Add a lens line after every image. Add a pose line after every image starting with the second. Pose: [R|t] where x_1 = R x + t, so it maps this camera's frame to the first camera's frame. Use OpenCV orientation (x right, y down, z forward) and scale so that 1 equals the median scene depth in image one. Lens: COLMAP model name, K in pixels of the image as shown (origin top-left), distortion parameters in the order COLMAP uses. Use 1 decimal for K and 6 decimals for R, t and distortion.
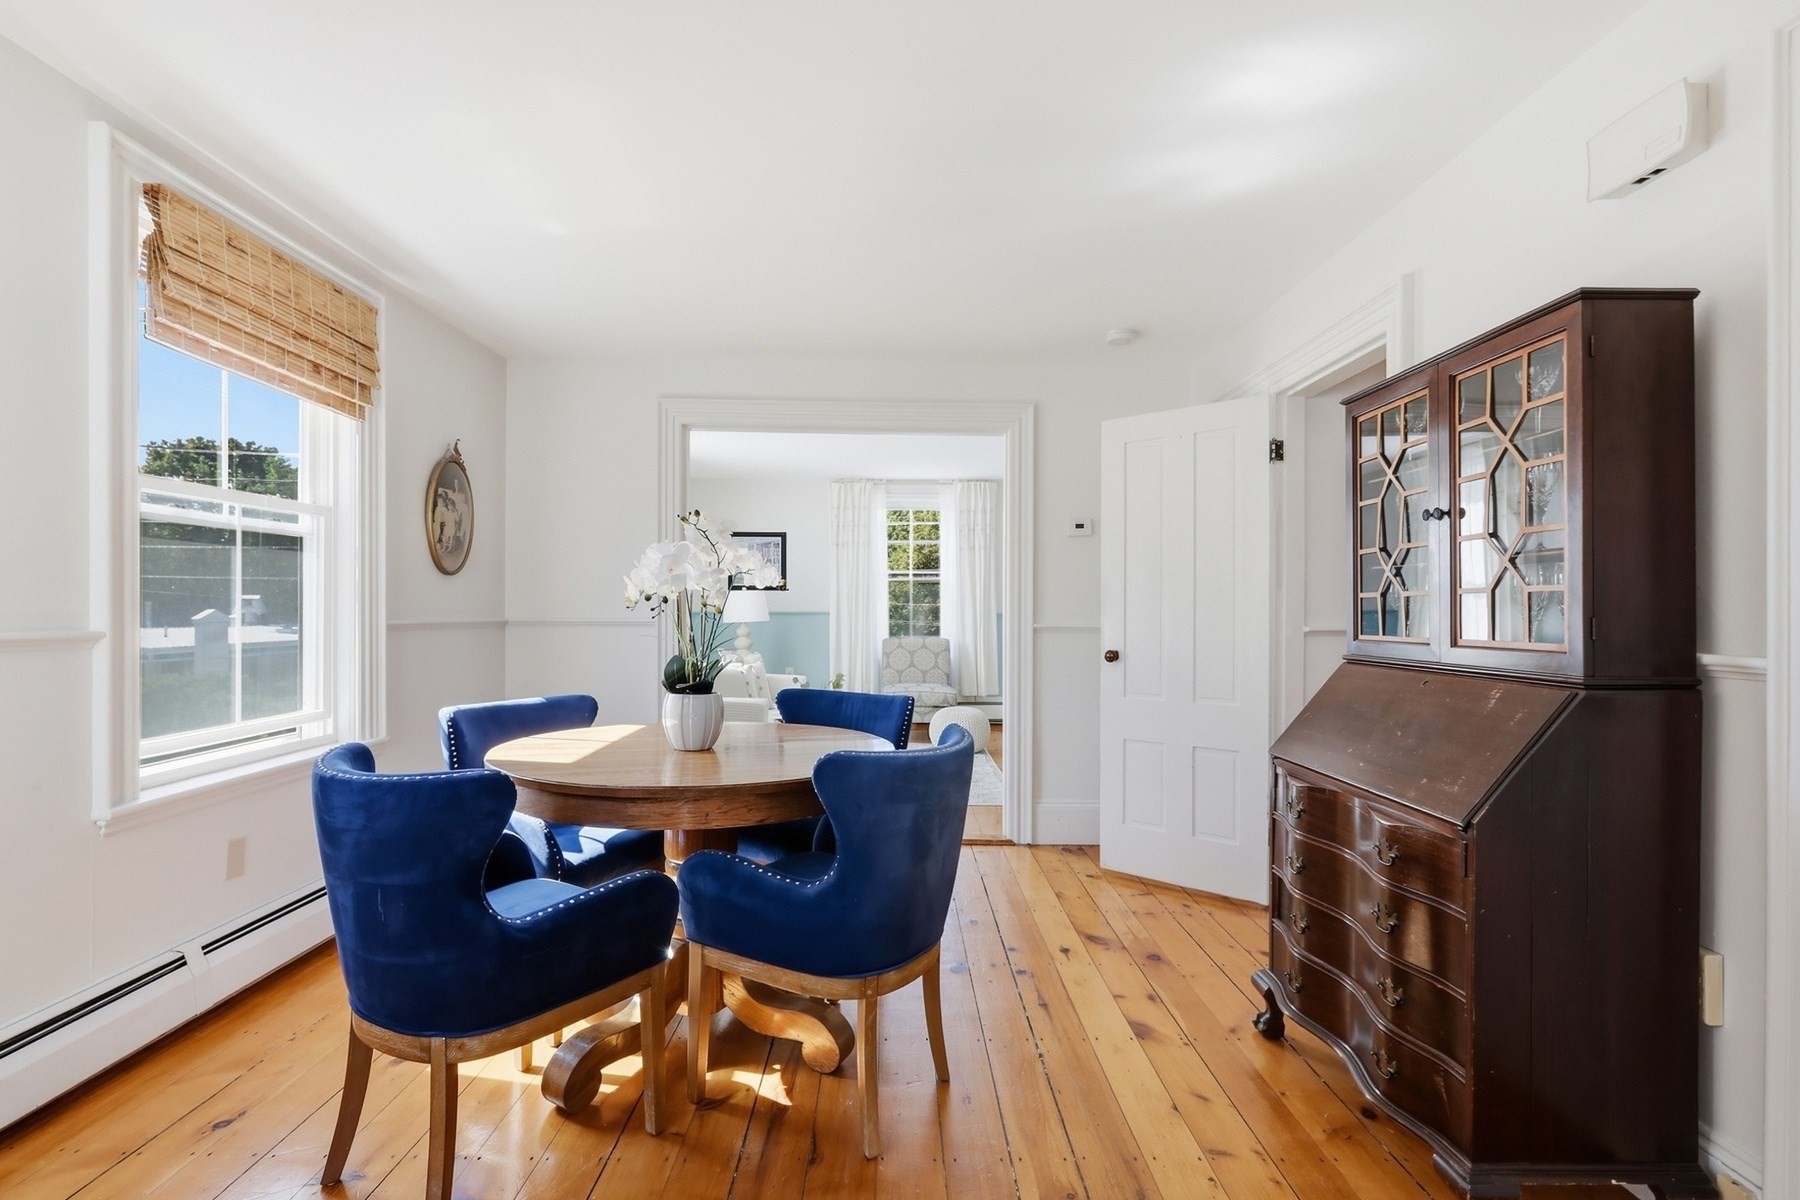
lens RADIAL K [[815.5, 0, 896.6], [0, 815.5, 605.1], [0, 0, 1]] dist [-0.016028, 0.008422]
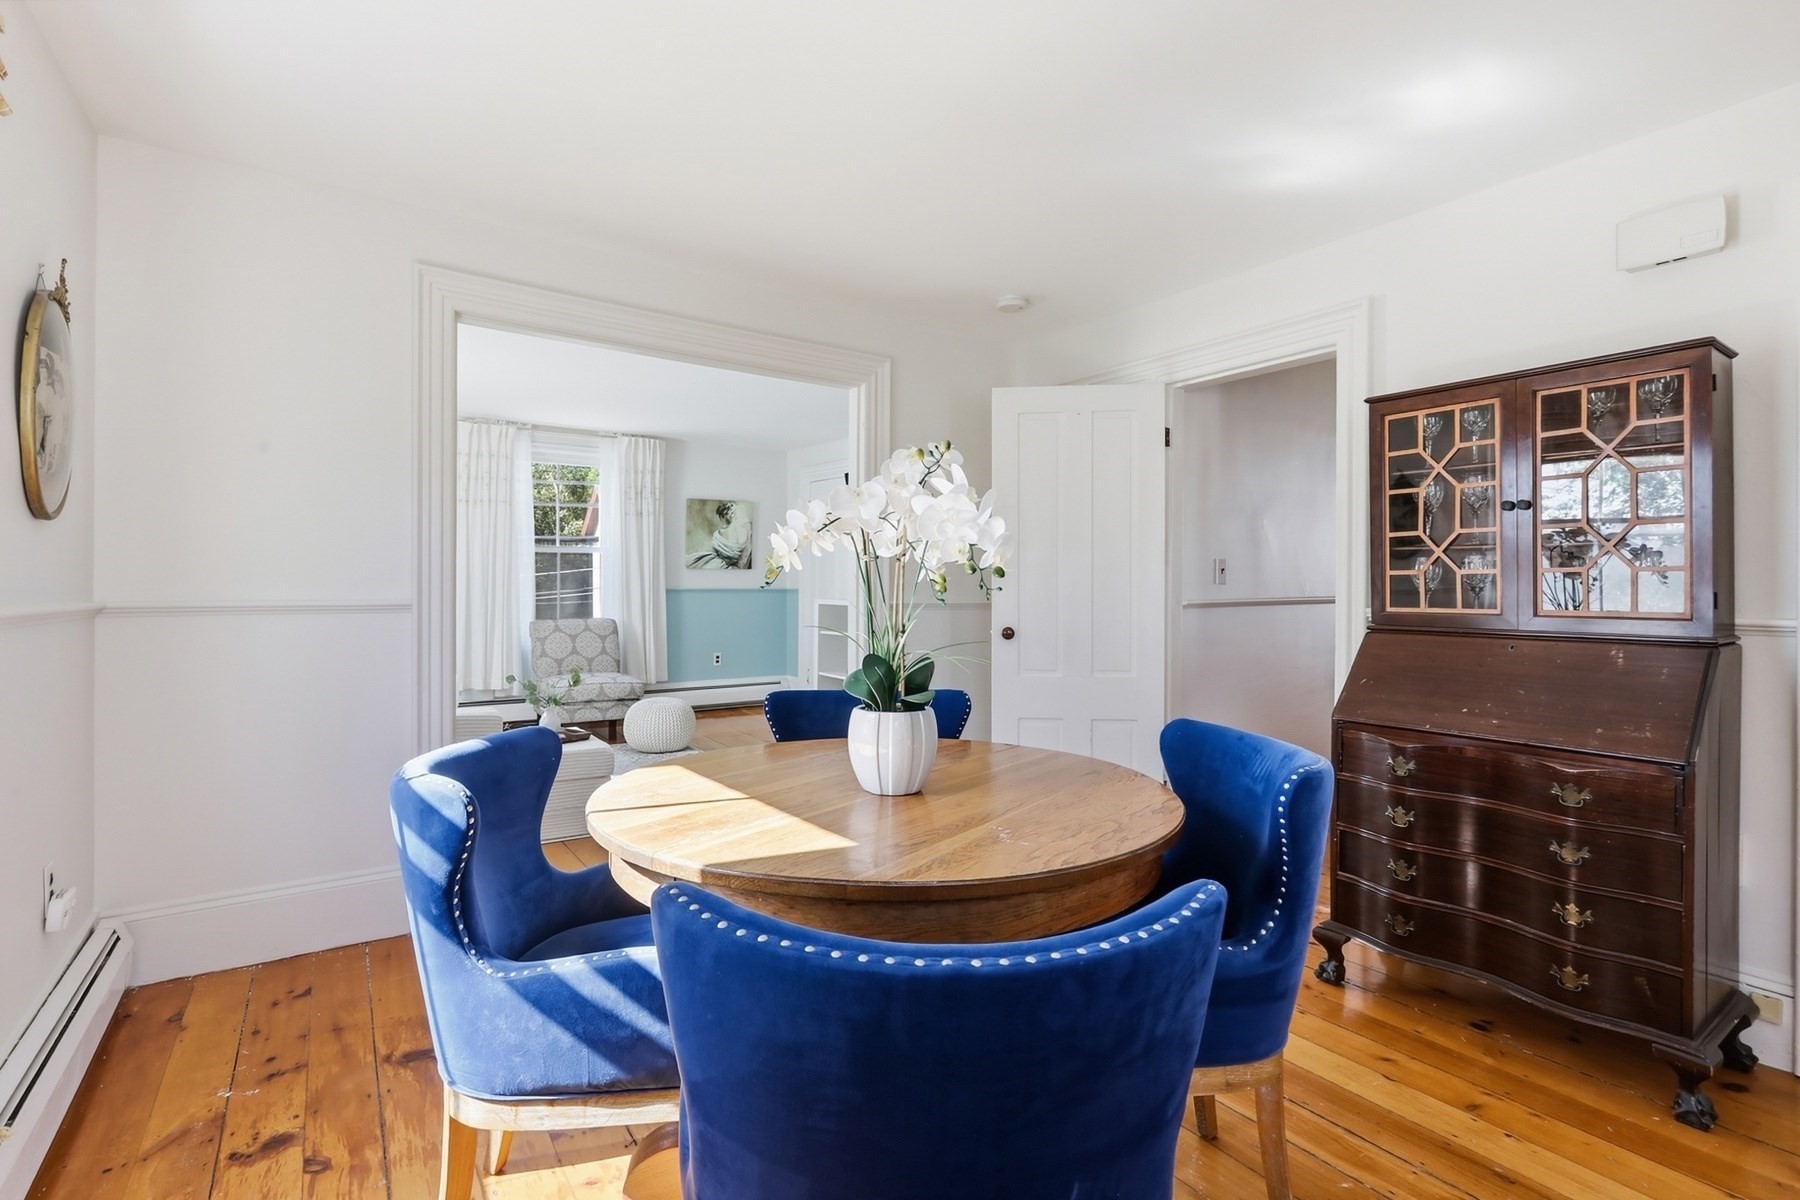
lens RADIAL K [[825.9, 0, 892.0], [0, 825.9, 577.9], [0, 0, 1]] dist [-0.007806, 0.000781]
pose [[0.825530, 0.002665, 0.564352, -0.471421], [-0.001783, 0.999996, -0.002113, -0.000839], [-0.564355, 0.000738, 0.825532, 0.318236]]
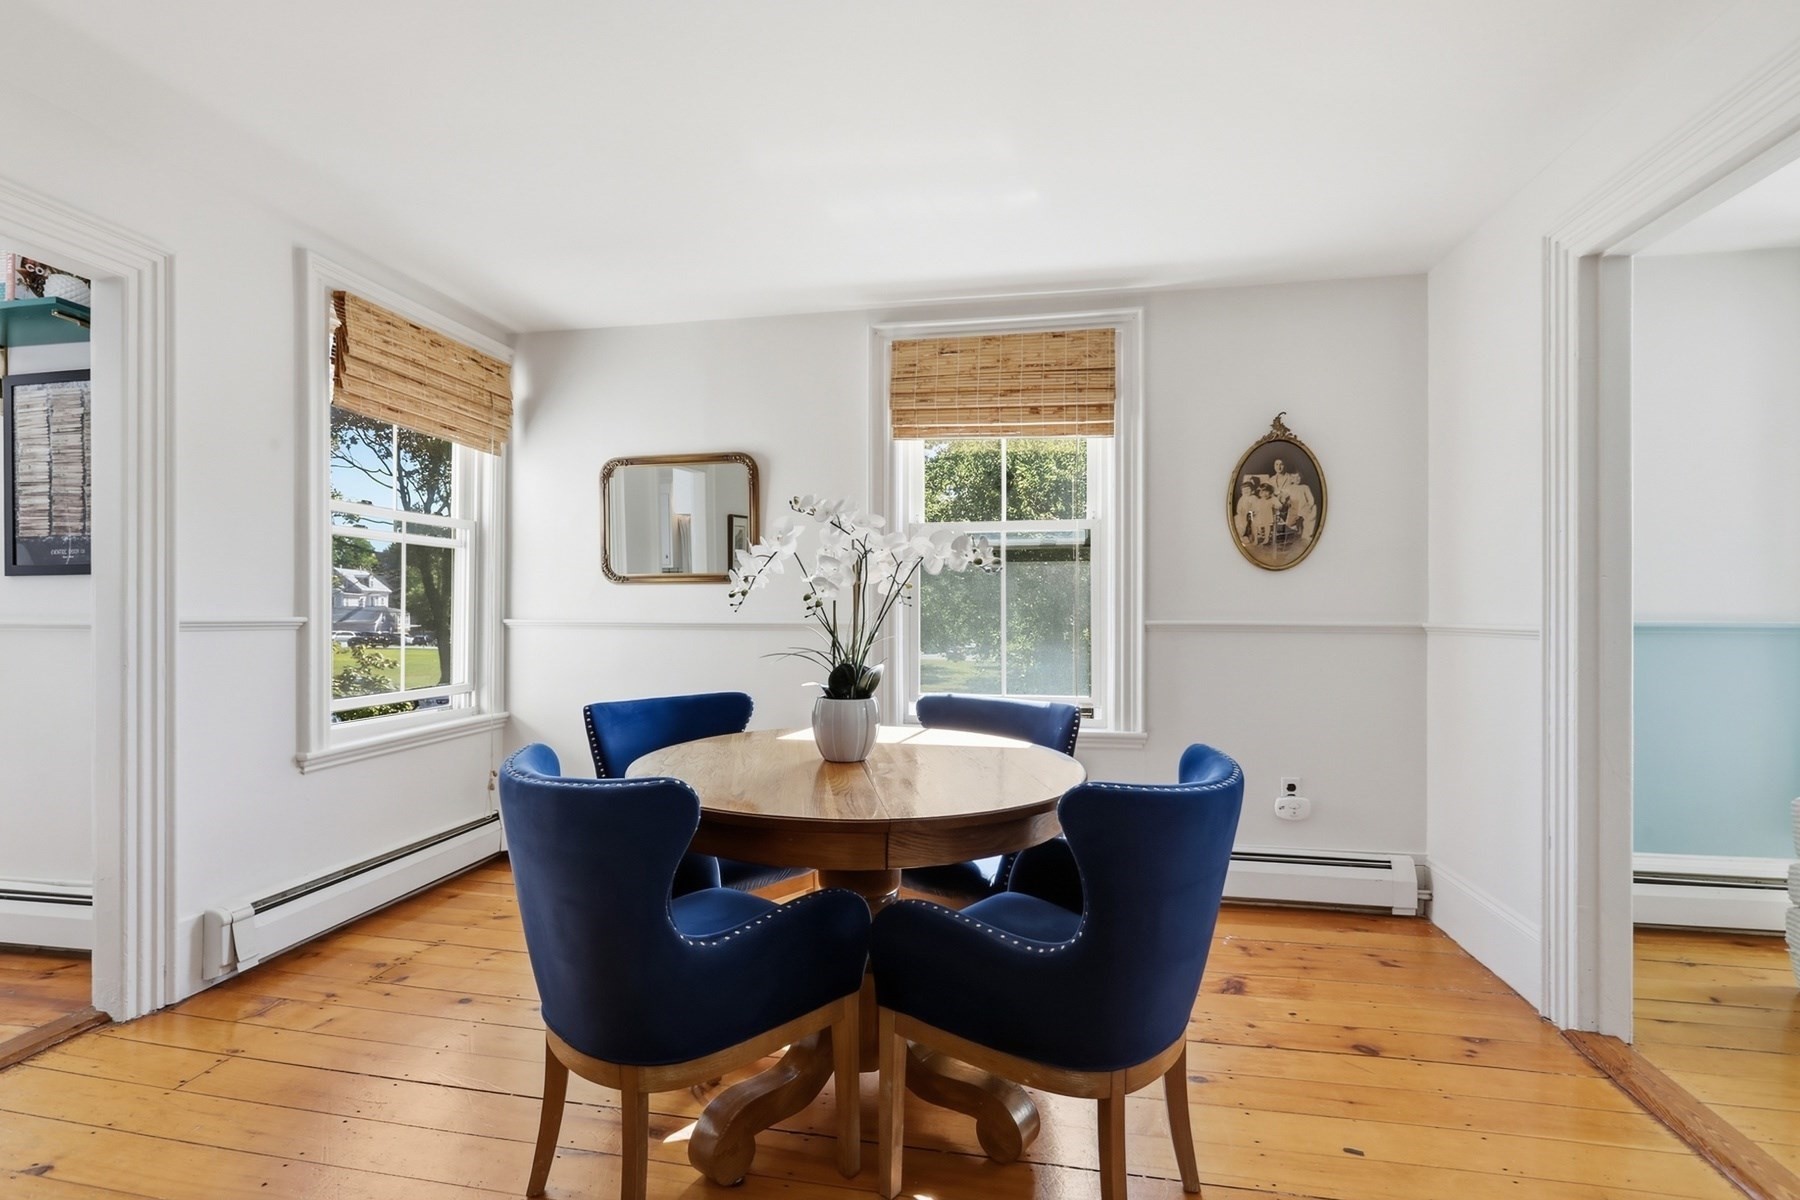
lens RADIAL K [[809.3, 0, 896.3], [0, 809.3, 614.5], [0, 0, 1]] dist [-0.019438, 0.013116]
pose [[-0.189285, -0.001621, -0.981921, 0.444920], [0.000140, 0.999999, -0.001678, 0.013056], [0.981922, -0.000455, -0.189285, 0.899696]]
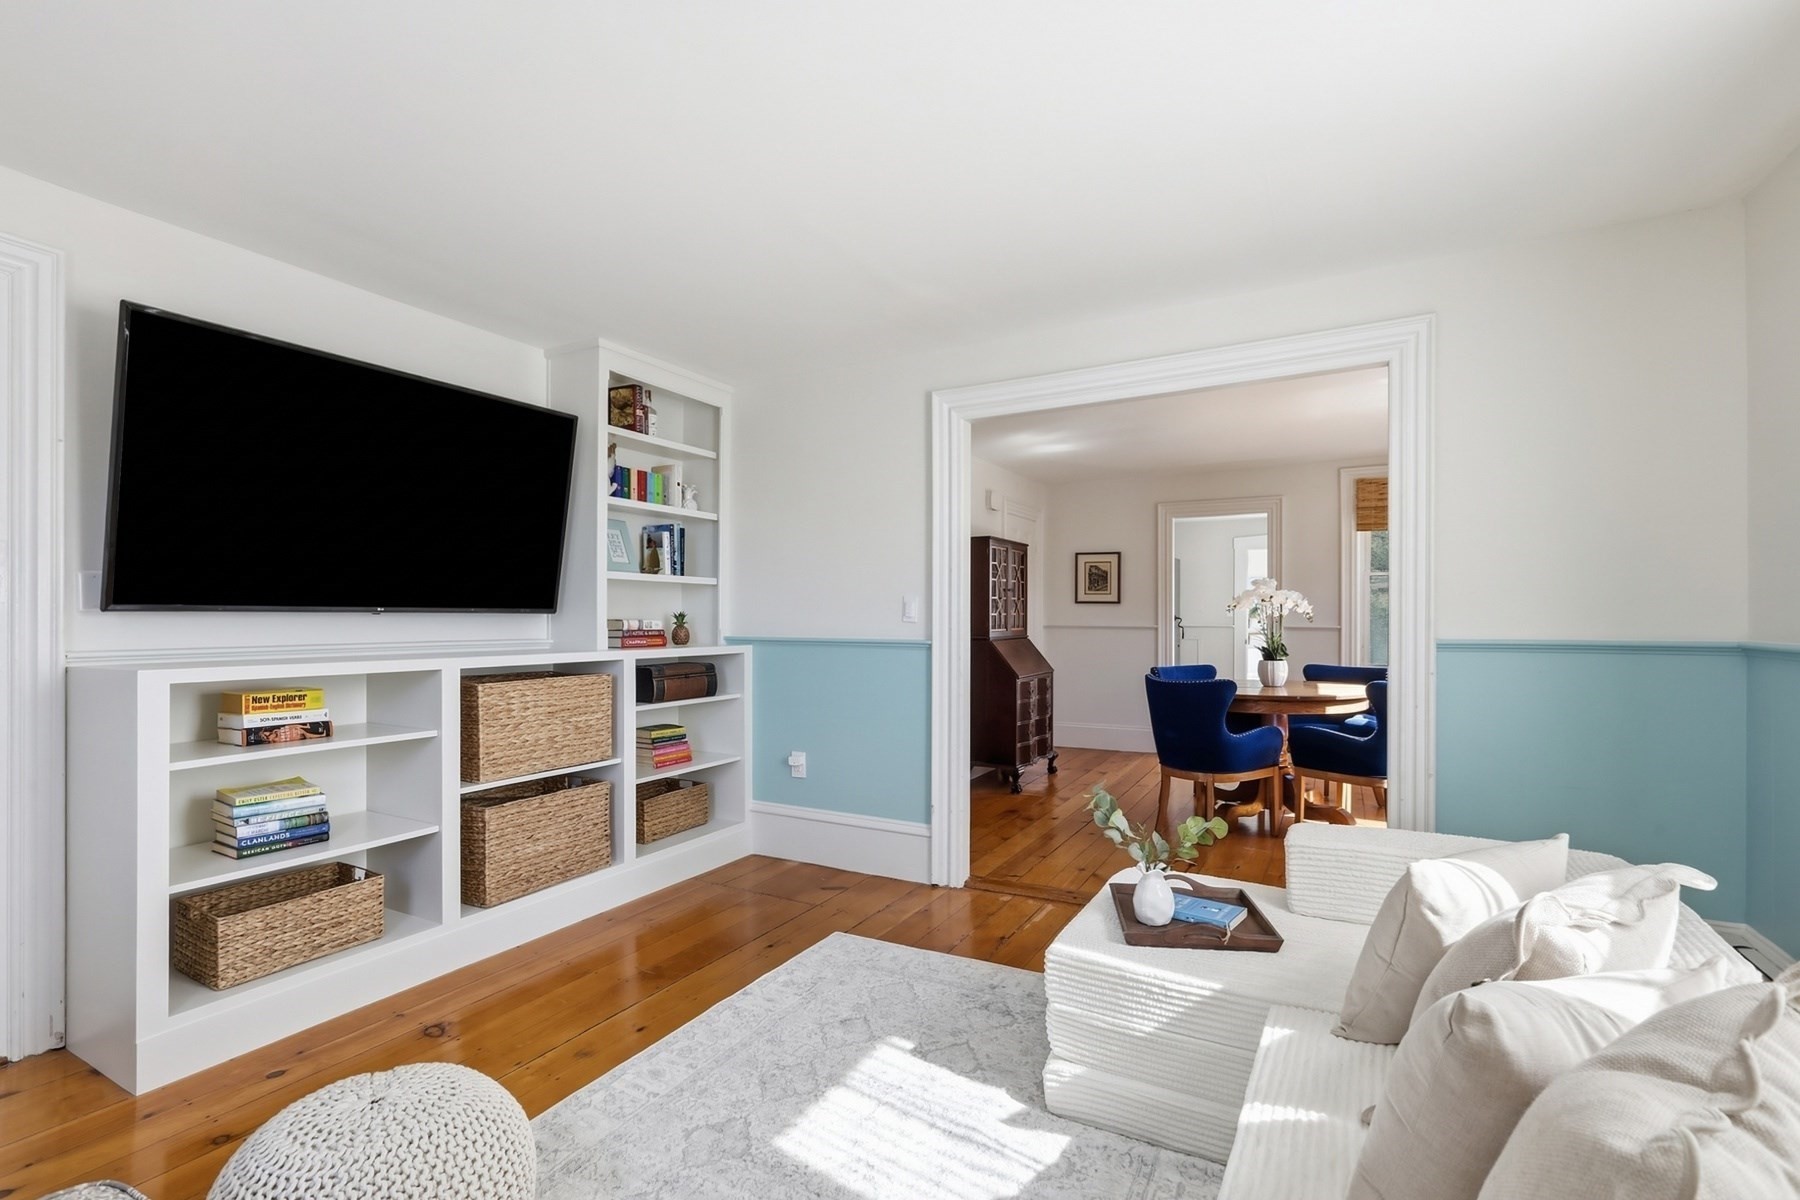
lens RADIAL K [[825.7, 0, 892.5], [0, 825.7, 618.9], [0, 0, 1]] dist [-0.015916, -0.000038]
pose [[-0.875301, -0.005614, 0.483546, -0.310362], [-0.006333, 0.999980, 0.000144, 0.002759], [-0.483537, -0.002936, -0.875319, 2.491332]]
